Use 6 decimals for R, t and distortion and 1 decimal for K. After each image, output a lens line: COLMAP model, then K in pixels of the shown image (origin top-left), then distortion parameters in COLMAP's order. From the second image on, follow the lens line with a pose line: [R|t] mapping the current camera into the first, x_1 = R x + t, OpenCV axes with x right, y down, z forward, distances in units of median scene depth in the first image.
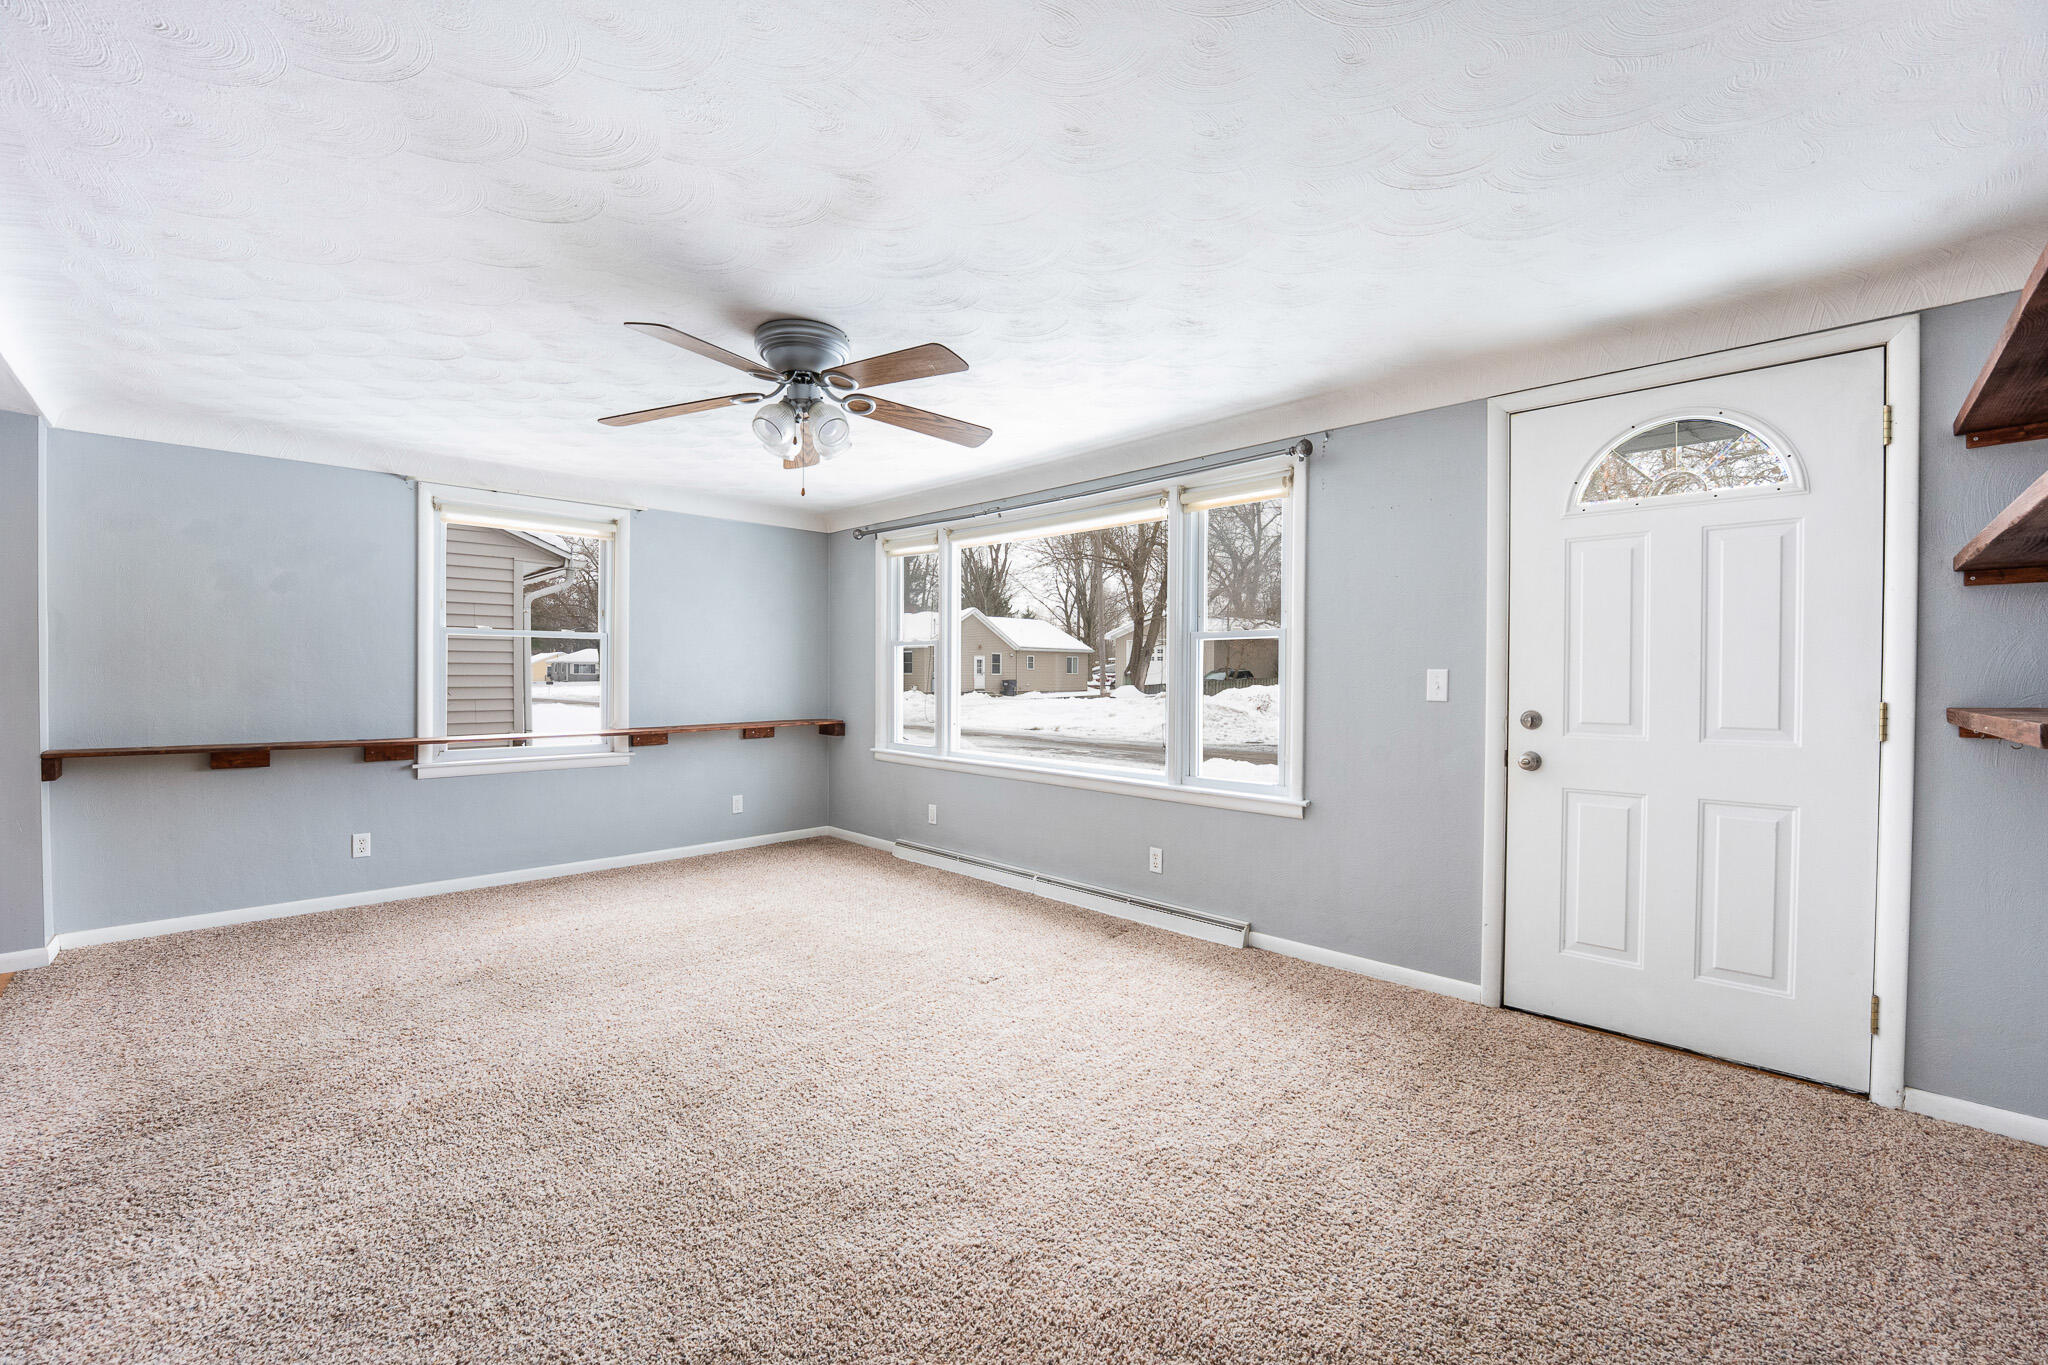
lens RADIAL K [[824.8, 0, 1024.6], [0, 824.8, 679.1], [0, 0, 1]] dist [-0.022383, 0.000190]
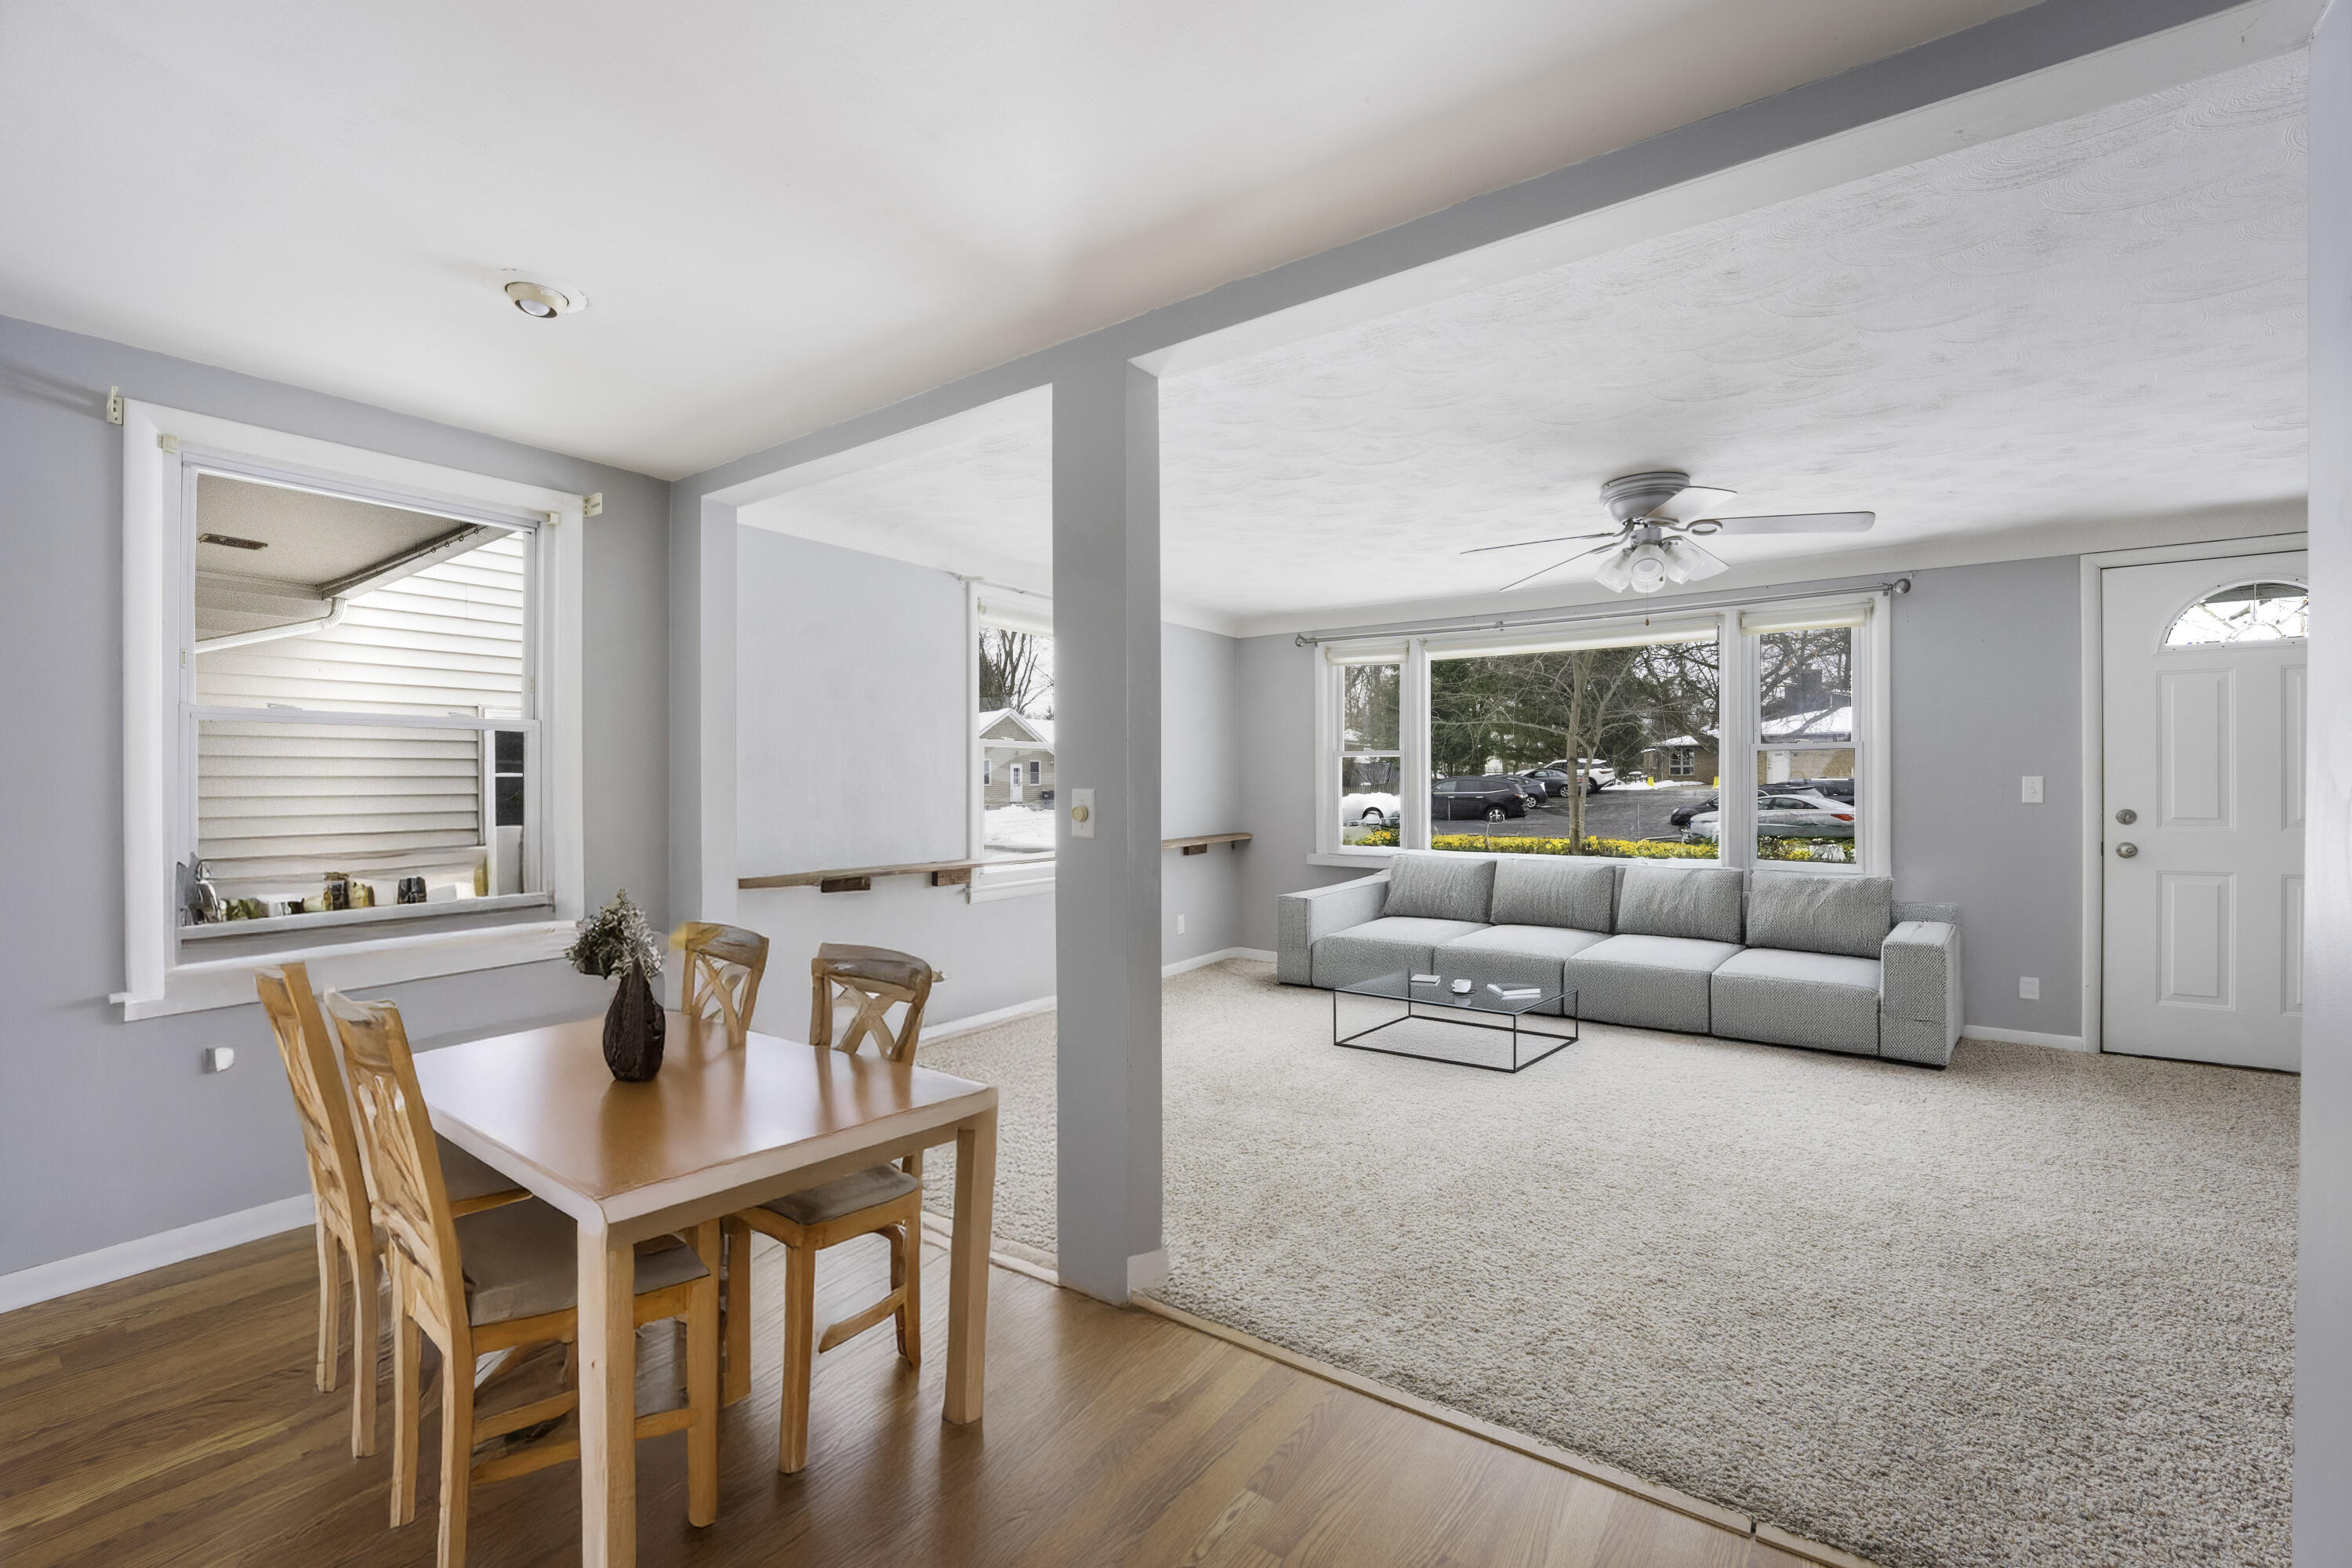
lens RADIAL K [[947.2, 0, 1170.6], [0, 947.2, 780.8], [0, 0, 1]] dist [-0.022383, 0.000190]
pose [[0.986092, -0.008444, 0.165983, -0.962915], [0.009924, 0.999918, -0.008084, -0.007170], [-0.165901, 0.009619, 0.986095, -0.128802]]
